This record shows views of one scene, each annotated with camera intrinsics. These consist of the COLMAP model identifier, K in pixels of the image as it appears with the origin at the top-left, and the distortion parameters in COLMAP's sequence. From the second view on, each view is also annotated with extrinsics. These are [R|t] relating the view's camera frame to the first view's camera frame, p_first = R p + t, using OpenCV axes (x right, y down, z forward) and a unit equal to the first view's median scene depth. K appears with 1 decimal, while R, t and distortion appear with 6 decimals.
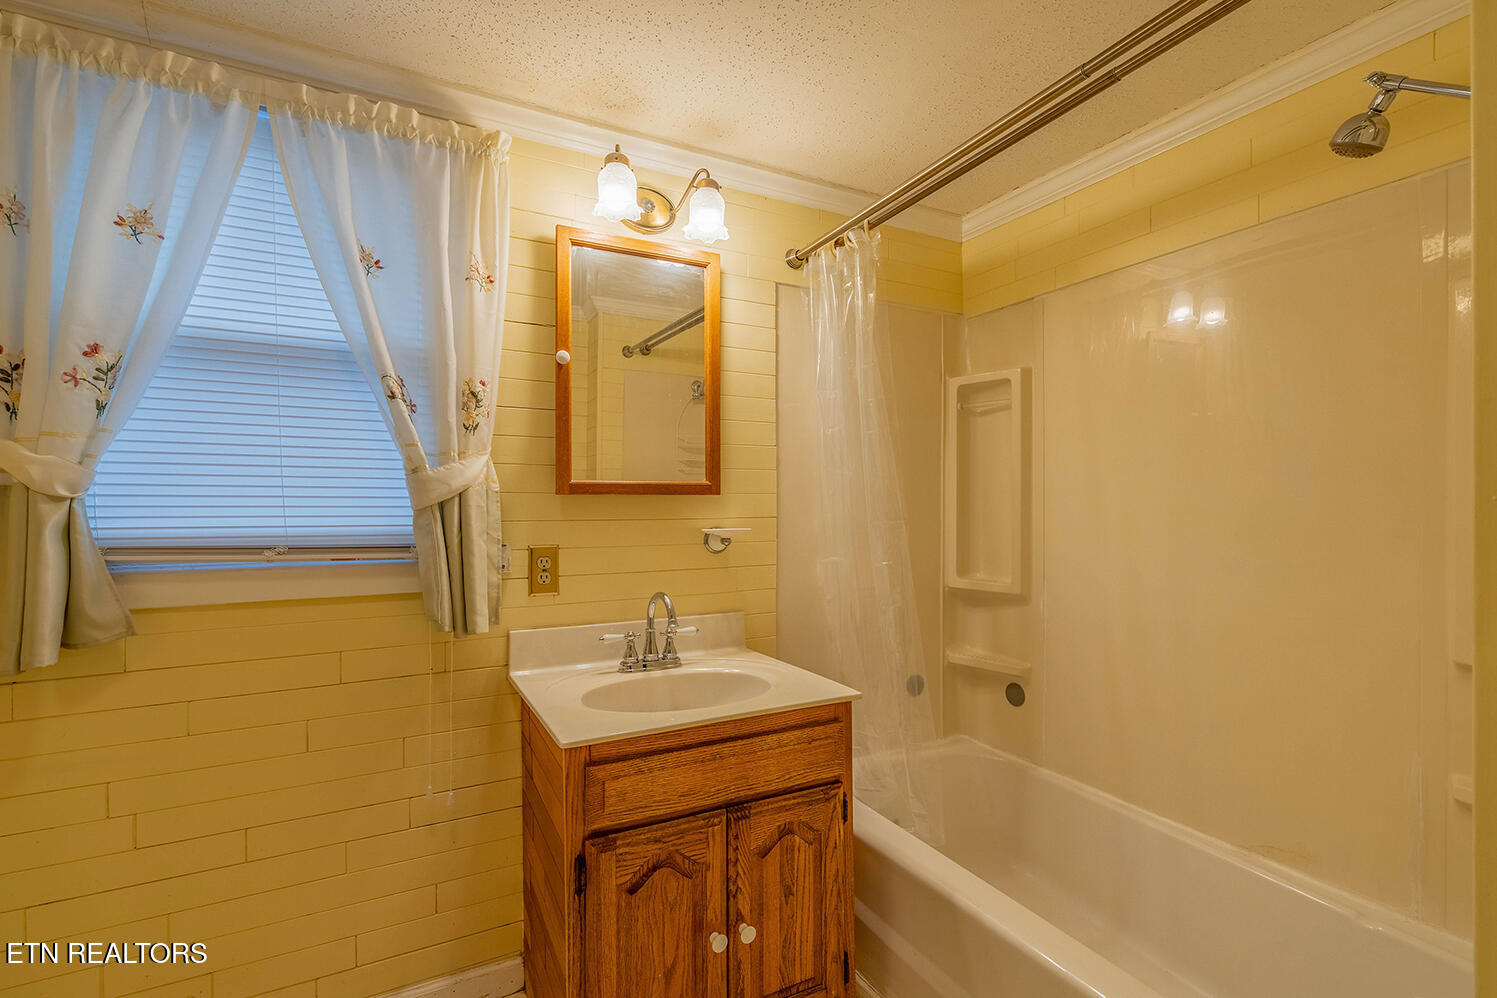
lens RADIAL K [[694.8, 0, 751.0], [0, 694.8, 501.6], [0, 0, 1]] dist [-0.003148, -0.000396]
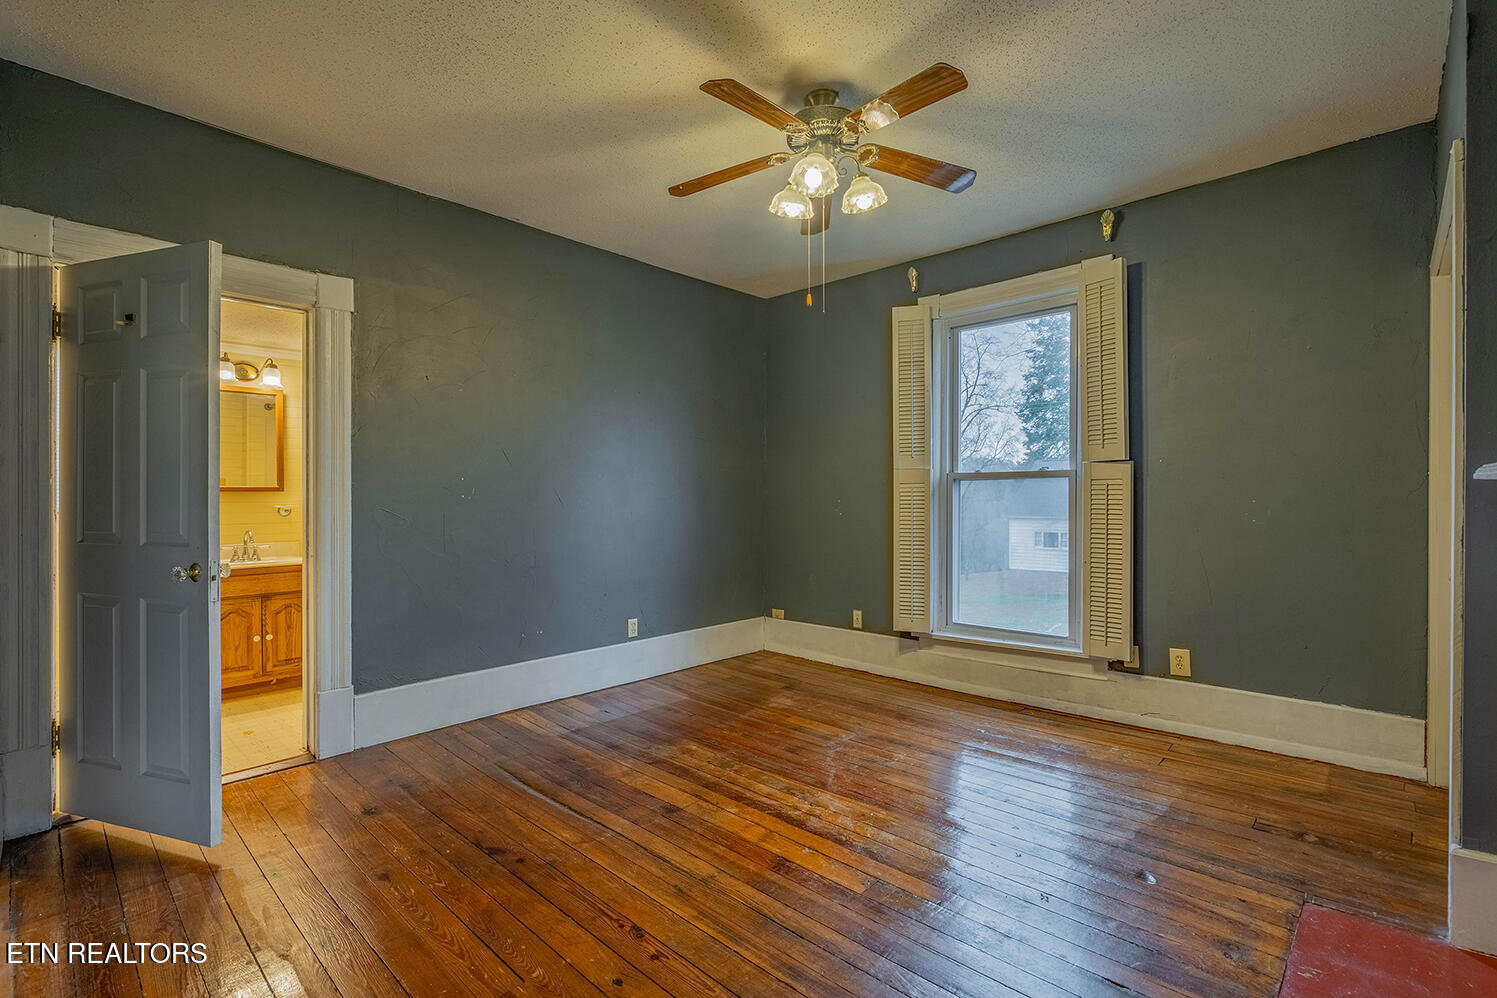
lens RADIAL K [[694.8, 0, 745.3], [0, 694.8, 504.7], [0, 0, 1]] dist [-0.003148, -0.000396]
pose [[0.952396, -0.009937, 0.304703, 1.028296], [0.006332, 0.999898, 0.012818, 0.019881], [-0.304799, -0.010278, 0.952361, -2.441827]]
